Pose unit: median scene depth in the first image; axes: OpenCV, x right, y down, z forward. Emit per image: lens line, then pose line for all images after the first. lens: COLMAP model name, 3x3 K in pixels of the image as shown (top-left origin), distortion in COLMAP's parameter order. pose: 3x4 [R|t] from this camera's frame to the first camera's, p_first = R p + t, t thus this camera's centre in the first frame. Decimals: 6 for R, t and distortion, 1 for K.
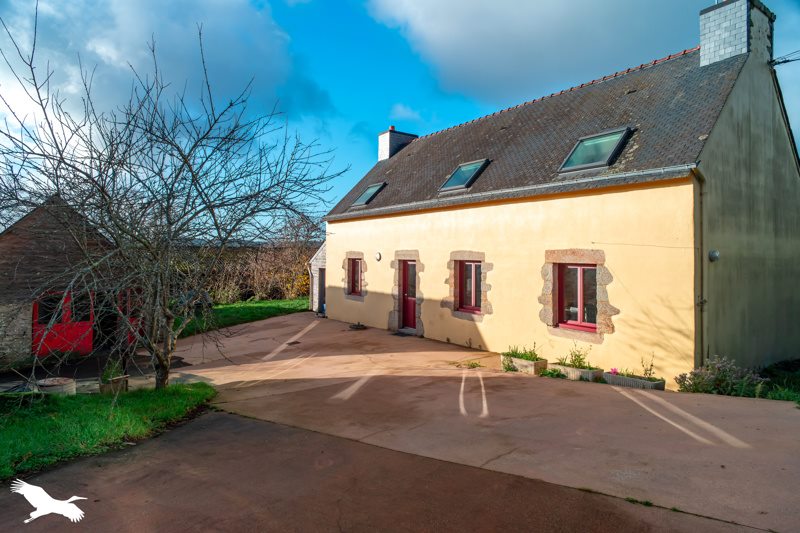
lens RADIAL K [[446.4, 0, 398.5], [0, 446.4, 271.1], [0, 0, 1]] dist [0.000325, 0.000237]
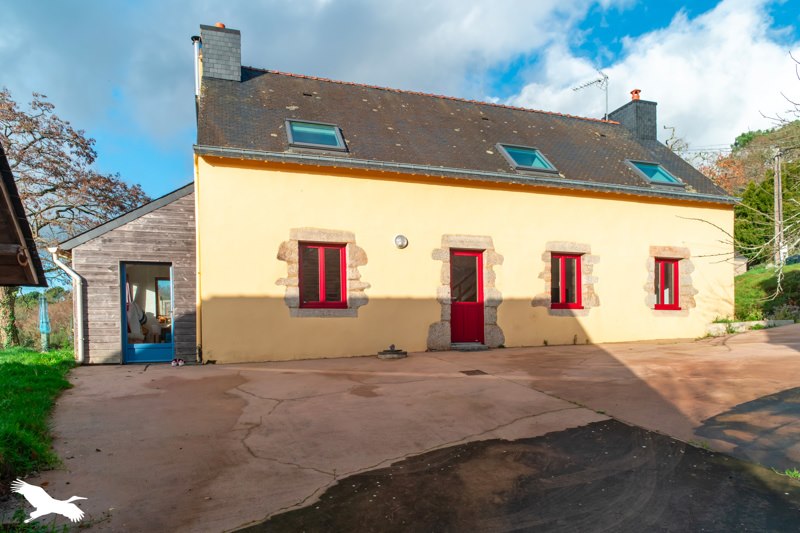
lens RADIAL K [[446.4, 0, 398.5], [0, 446.4, 271.1], [0, 0, 1]] dist [0.000325, 0.000237]
pose [[0.340753, -0.057401, 0.938399, -0.746304], [-0.010581, 0.997837, 0.064879, -0.036924], [-0.940093, -0.032037, 0.339408, 0.909895]]
